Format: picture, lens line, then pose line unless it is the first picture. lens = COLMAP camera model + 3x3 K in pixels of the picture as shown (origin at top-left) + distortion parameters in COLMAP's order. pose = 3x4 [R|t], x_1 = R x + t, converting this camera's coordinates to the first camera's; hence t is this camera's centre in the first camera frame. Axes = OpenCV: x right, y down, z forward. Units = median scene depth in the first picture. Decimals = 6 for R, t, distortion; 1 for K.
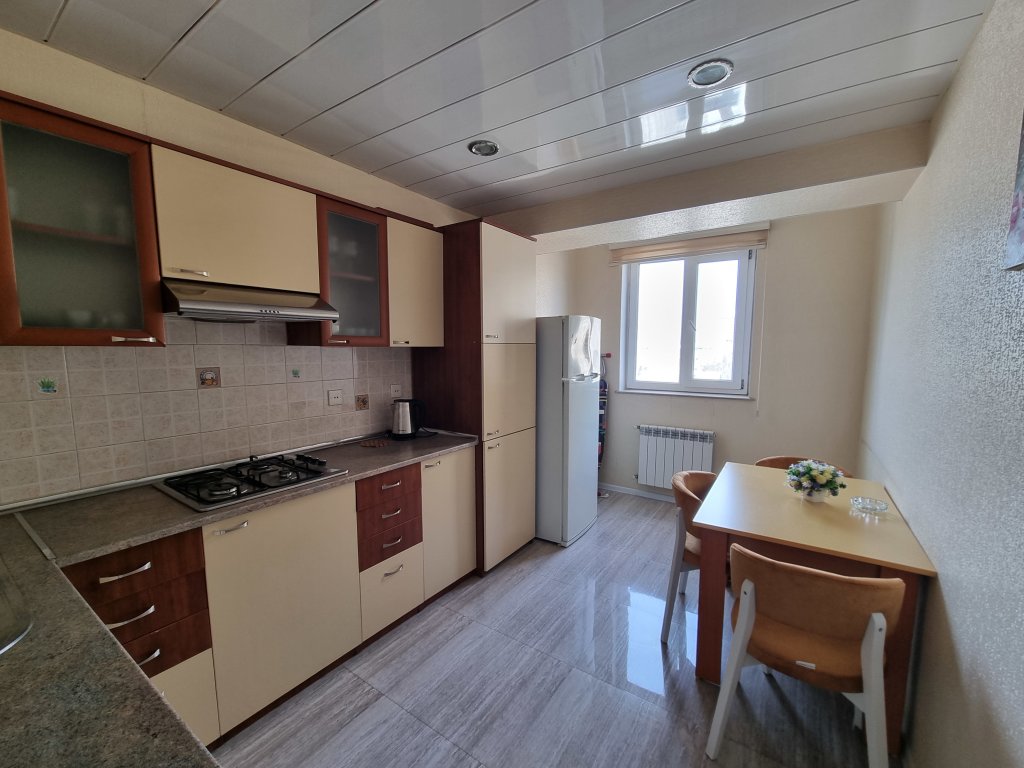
lens RADIAL K [[445.7, 0, 512.0], [0, 445.7, 384.0], [0, 0, 1]] dist [0.077638, -0.000019]
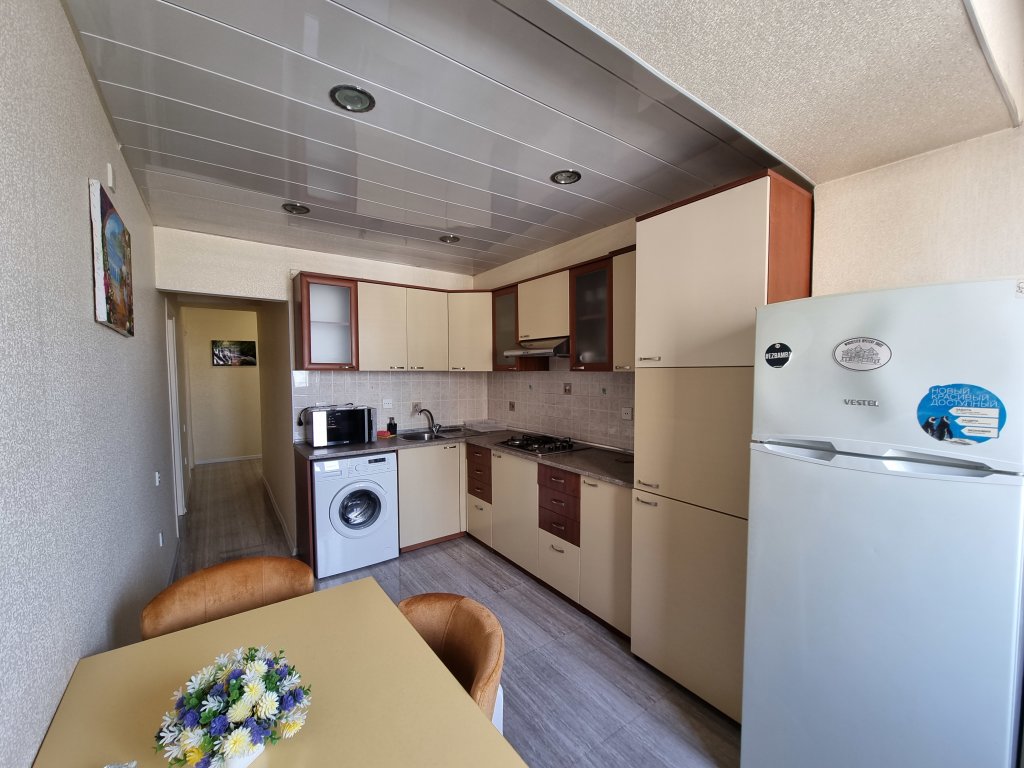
lens RADIAL K [[410.9, 0, 512.0], [0, 410.9, 384.0], [0, 0, 1]] dist [-0.001122, -0.000169]
pose [[-0.327158, 0.033413, -0.944379, 0.847602], [-0.082152, 0.994585, 0.063649, -0.106991], [0.941392, 0.098406, -0.322642, 1.214758]]
